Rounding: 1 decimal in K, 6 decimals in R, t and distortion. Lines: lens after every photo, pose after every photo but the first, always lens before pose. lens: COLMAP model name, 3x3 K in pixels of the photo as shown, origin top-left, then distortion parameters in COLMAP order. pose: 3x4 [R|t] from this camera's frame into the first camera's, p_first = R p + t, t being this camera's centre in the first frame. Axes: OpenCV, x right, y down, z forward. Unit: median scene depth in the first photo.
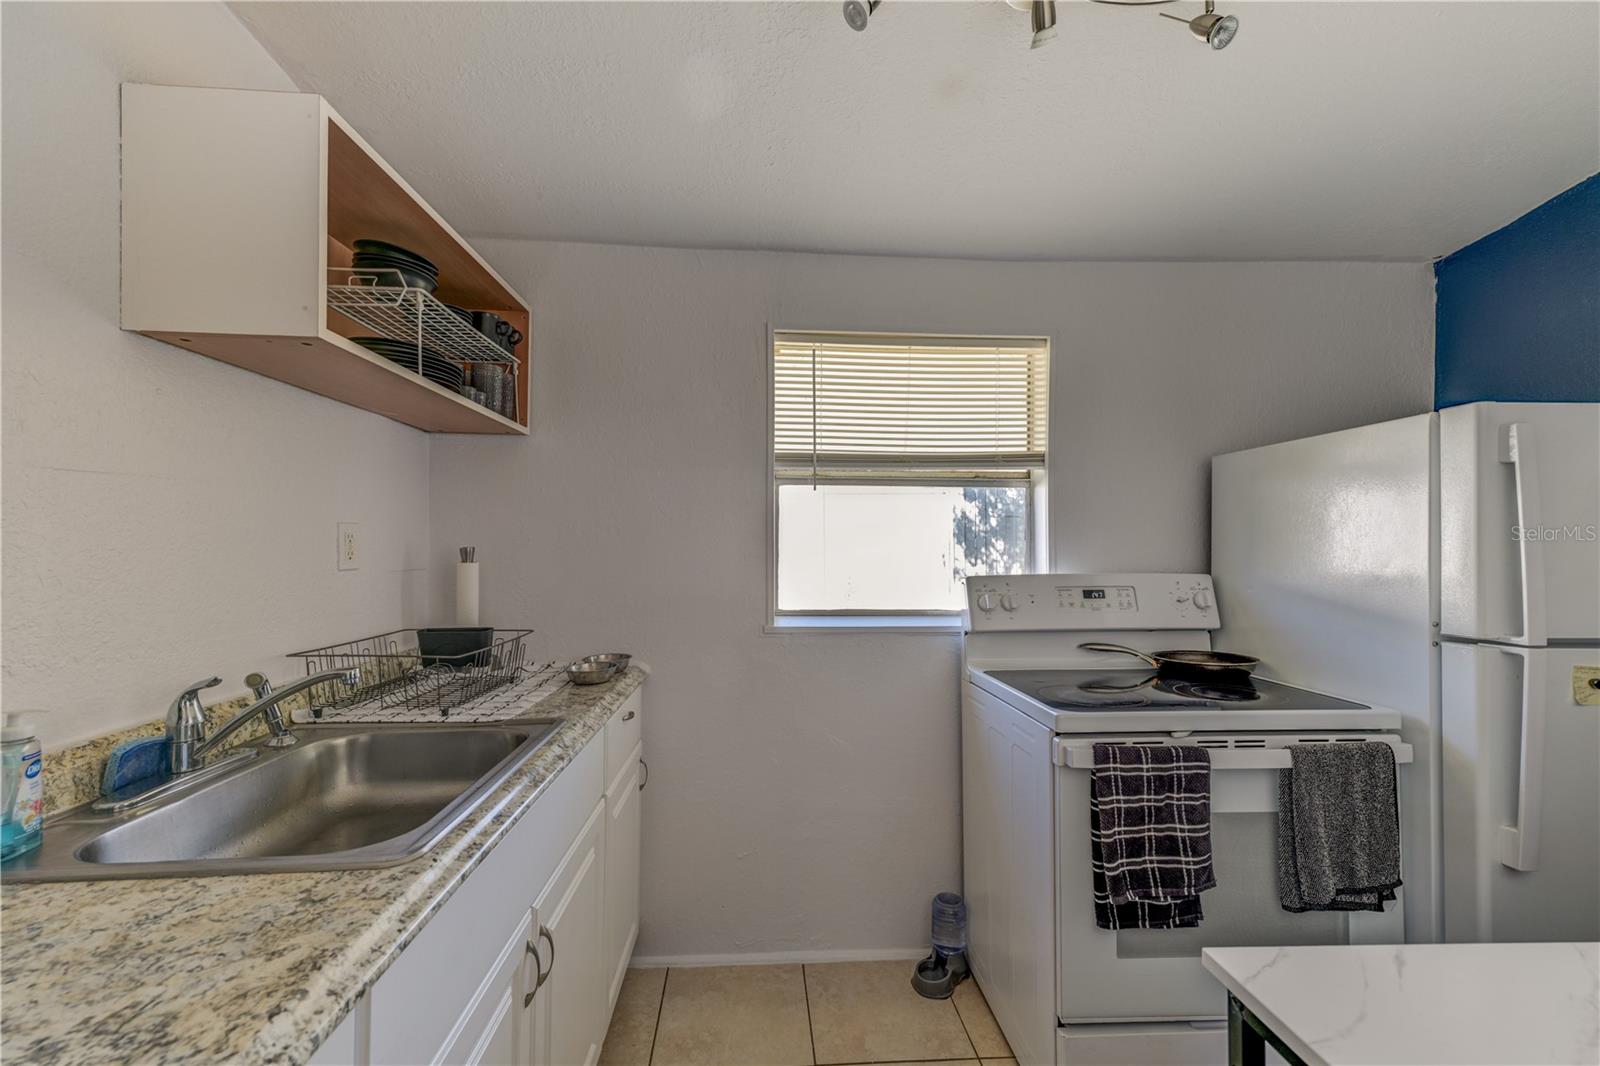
lens RADIAL K [[661.3, 0, 791.1], [0, 661.3, 538.9], [0, 0, 1]] dist [0.012329, 0.000356]
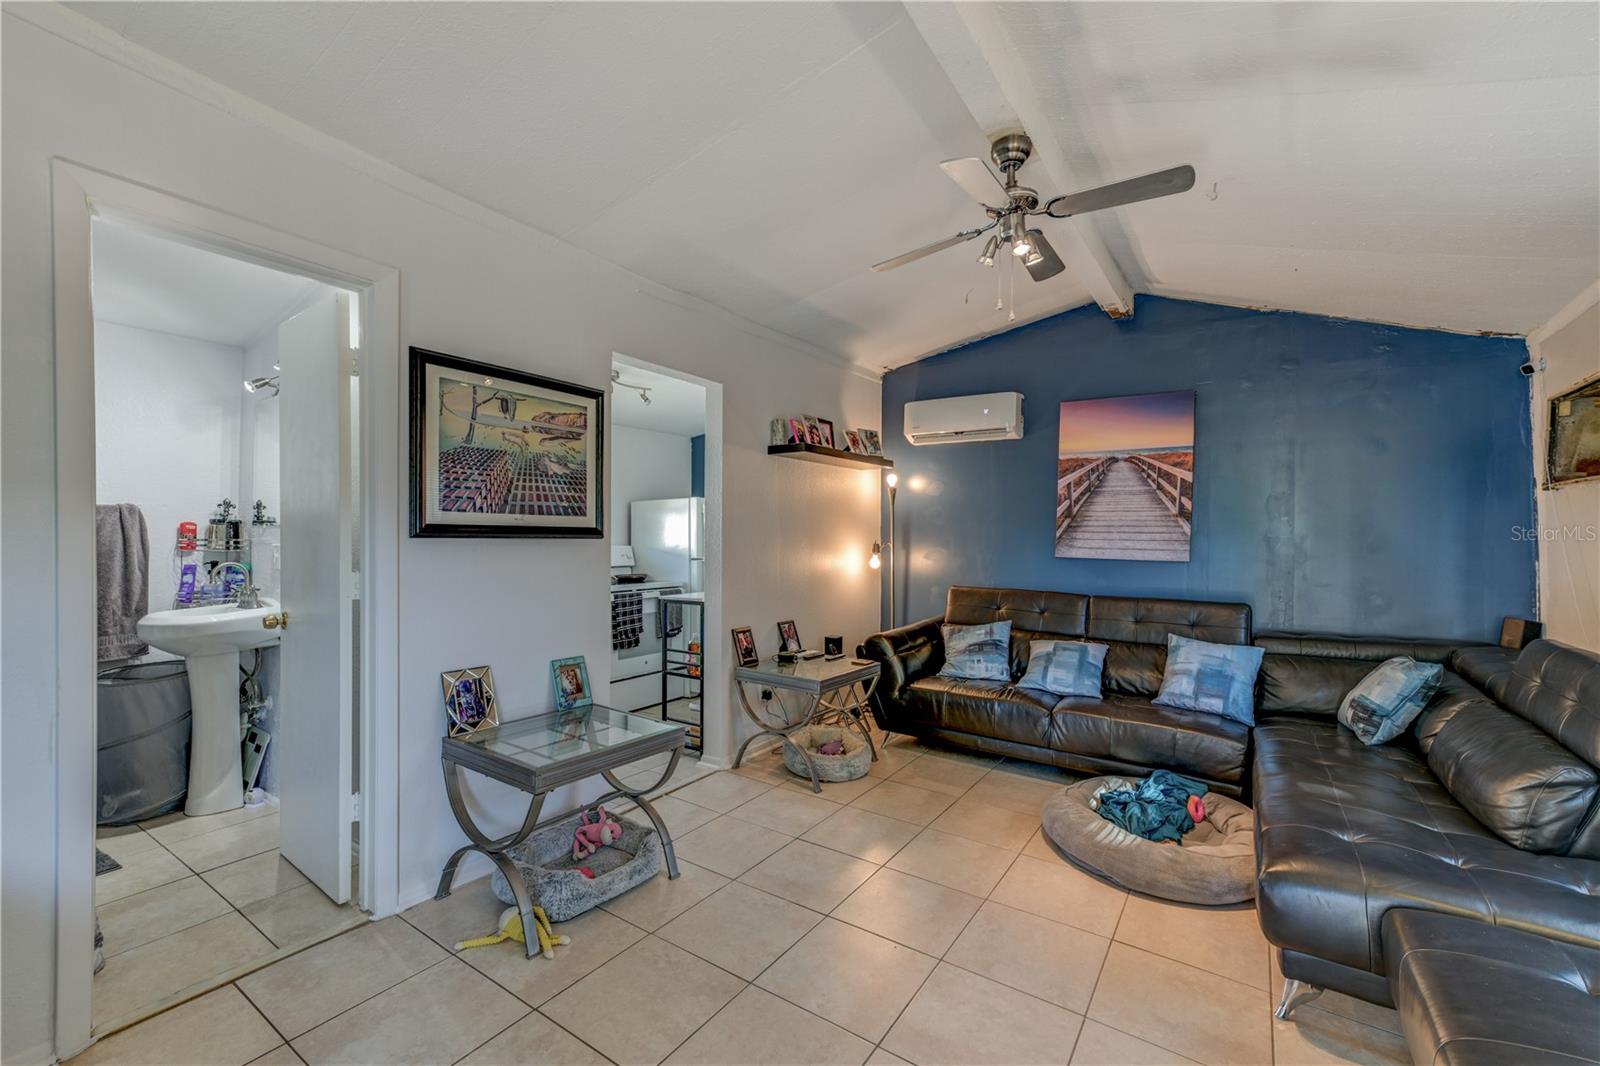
lens RADIAL K [[661.3, 0, 796.8], [0, 661.3, 539.2], [0, 0, 1]] dist [0.012329, 0.000356]
pose [[0.605920, 0.000222, 0.795525, -1.609976], [-0.001725, 0.999998, 0.001035, 0.034325], [-0.795524, -0.001999, 0.605919, -1.711115]]
